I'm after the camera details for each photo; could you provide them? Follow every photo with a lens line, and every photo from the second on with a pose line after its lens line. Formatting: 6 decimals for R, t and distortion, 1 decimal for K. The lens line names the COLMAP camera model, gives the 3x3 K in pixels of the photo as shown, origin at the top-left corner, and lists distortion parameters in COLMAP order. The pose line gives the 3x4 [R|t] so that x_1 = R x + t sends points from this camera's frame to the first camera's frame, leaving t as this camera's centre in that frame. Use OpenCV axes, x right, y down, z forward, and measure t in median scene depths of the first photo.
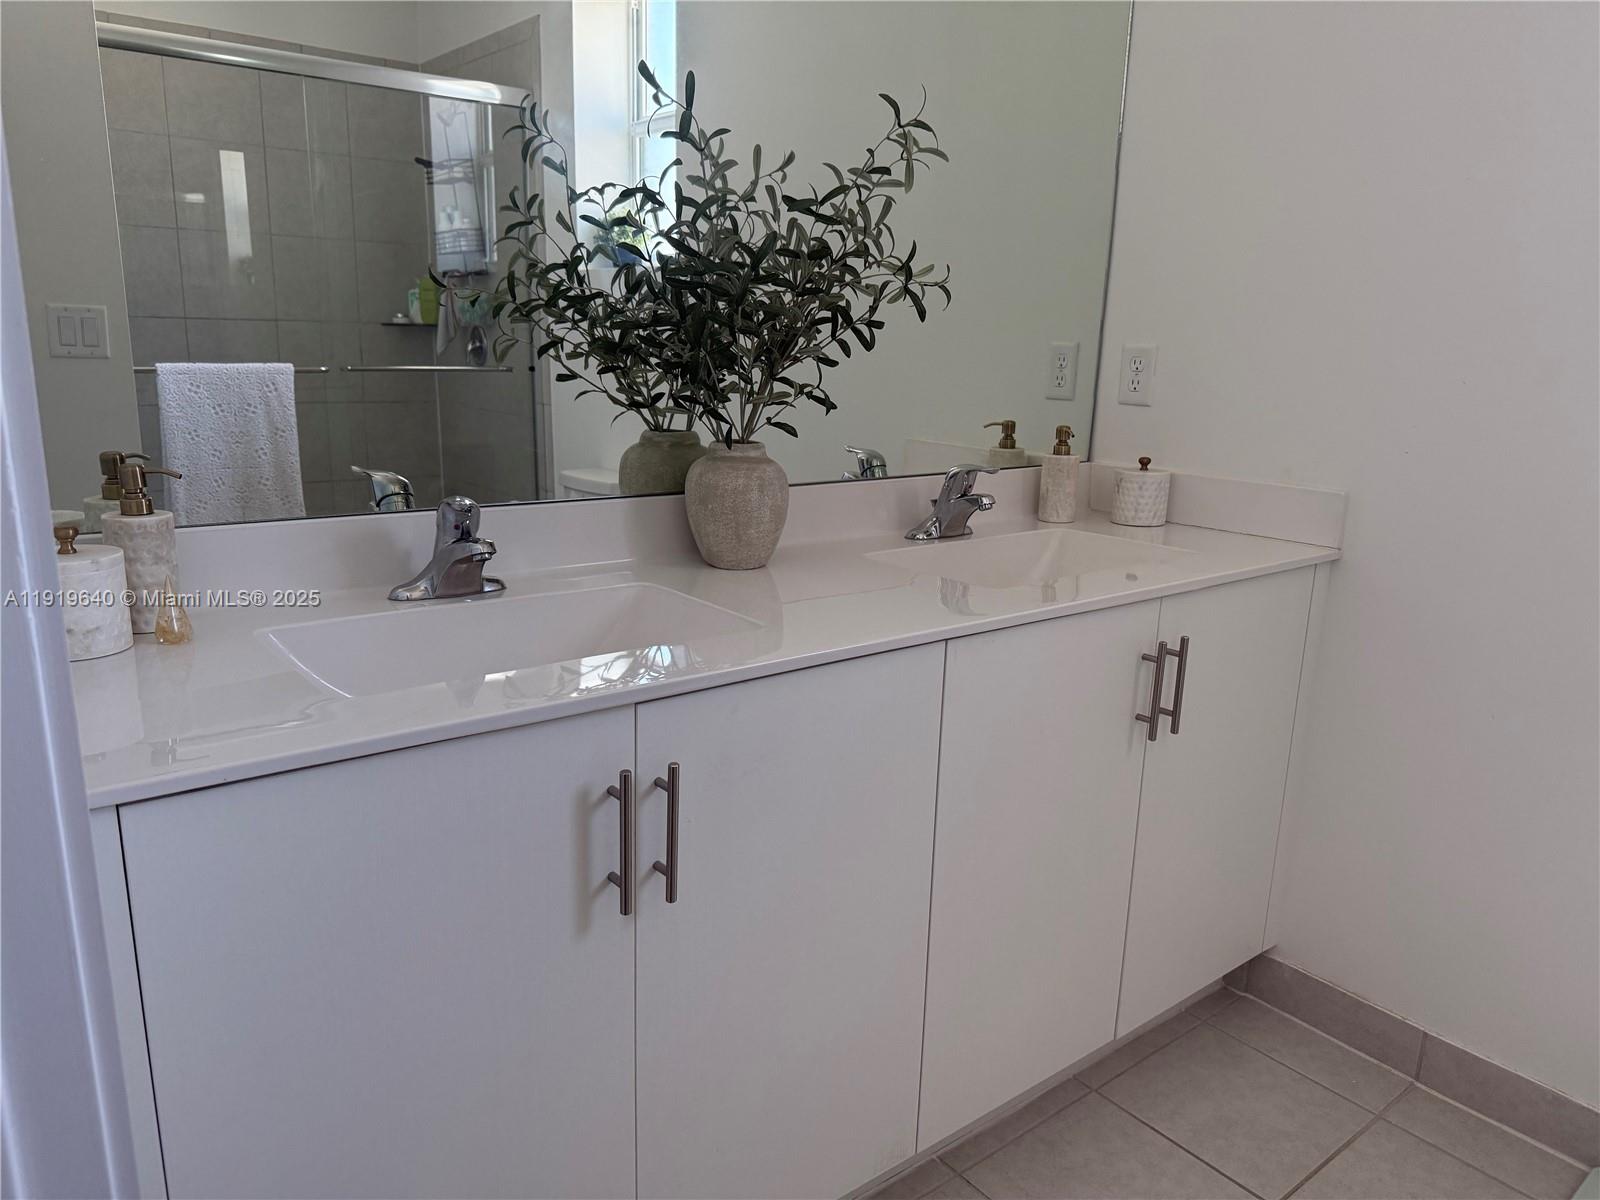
lens RADIAL K [[1131.8, 0, 798.5], [0, 1131.8, 615.1], [0, 0, 1]] dist [0.149471, -0.268932]
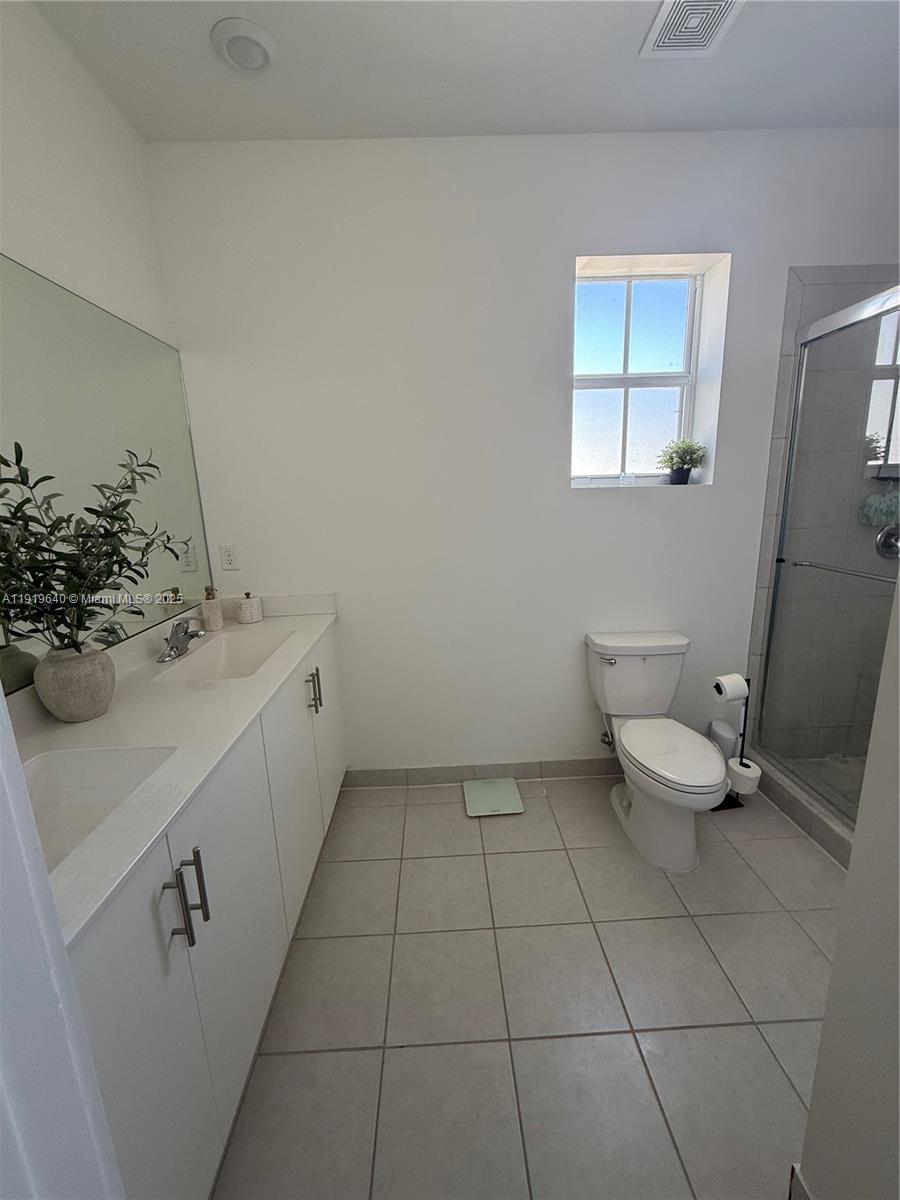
lens RADIAL K [[480.3, 0, 452.1], [0, 480.3, 597.3], [0, 0, 1]] dist [-0.000003, 0.000059]
pose [[0.592868, -0.224505, 0.773373, -0.247049], [0.248740, 0.964446, 0.089288, -0.143474], [-0.765922, 0.139433, 0.627633, 0.122035]]
